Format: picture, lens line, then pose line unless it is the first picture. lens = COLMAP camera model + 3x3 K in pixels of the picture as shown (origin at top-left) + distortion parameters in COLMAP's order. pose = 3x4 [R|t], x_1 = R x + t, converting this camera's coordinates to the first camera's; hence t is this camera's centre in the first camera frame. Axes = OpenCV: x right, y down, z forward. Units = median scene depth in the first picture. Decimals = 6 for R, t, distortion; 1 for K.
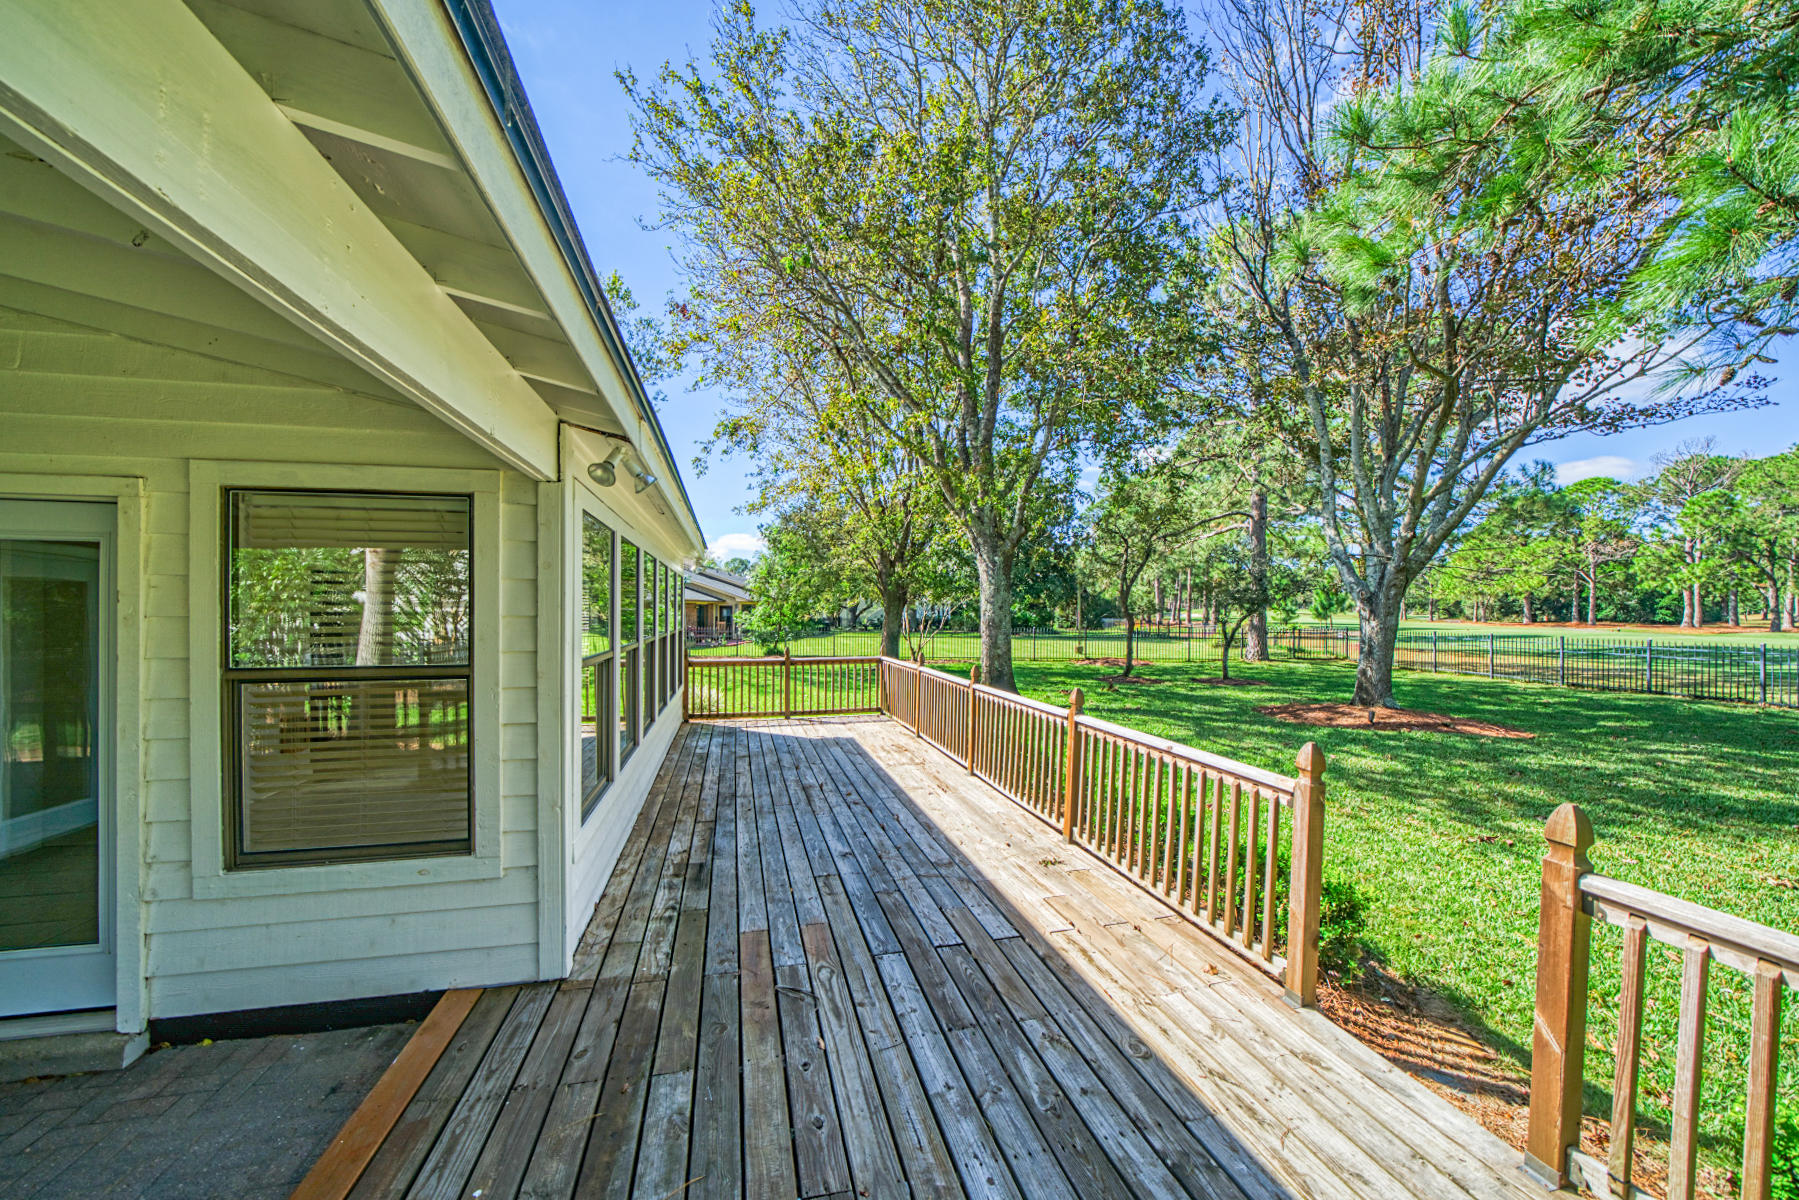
lens RADIAL K [[620.9, 0, 896.8], [0, 620.9, 611.4], [0, 0, 1]] dist [-0.028142, 0.005088]
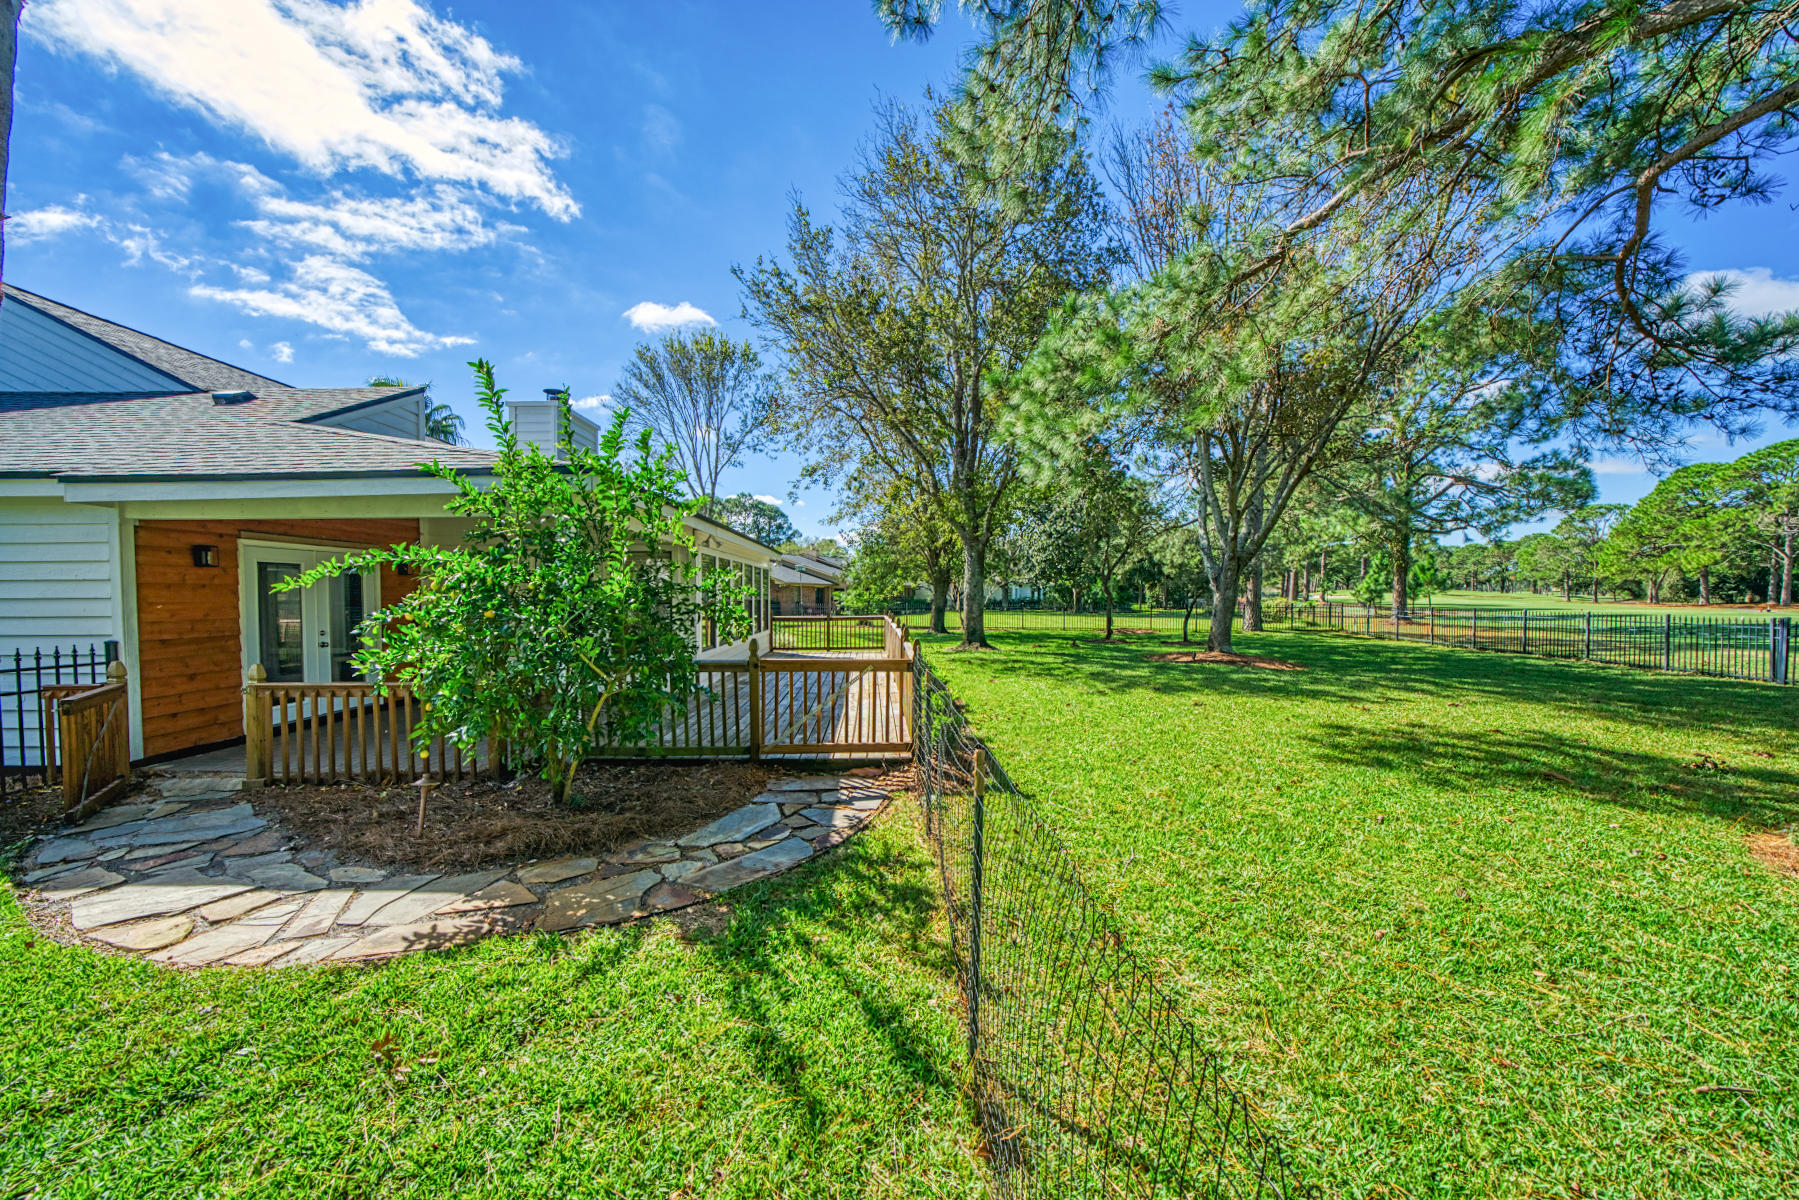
lens RADIAL K [[620.9, 0, 896.8], [0, 620.9, 611.4], [0, 0, 1]] dist [-0.028142, 0.005088]
pose [[0.979147, 0.002142, -0.203140, 0.230666], [0.004802, 0.999421, 0.033684, -0.006553], [0.203094, -0.033957, 0.978570, -0.415307]]
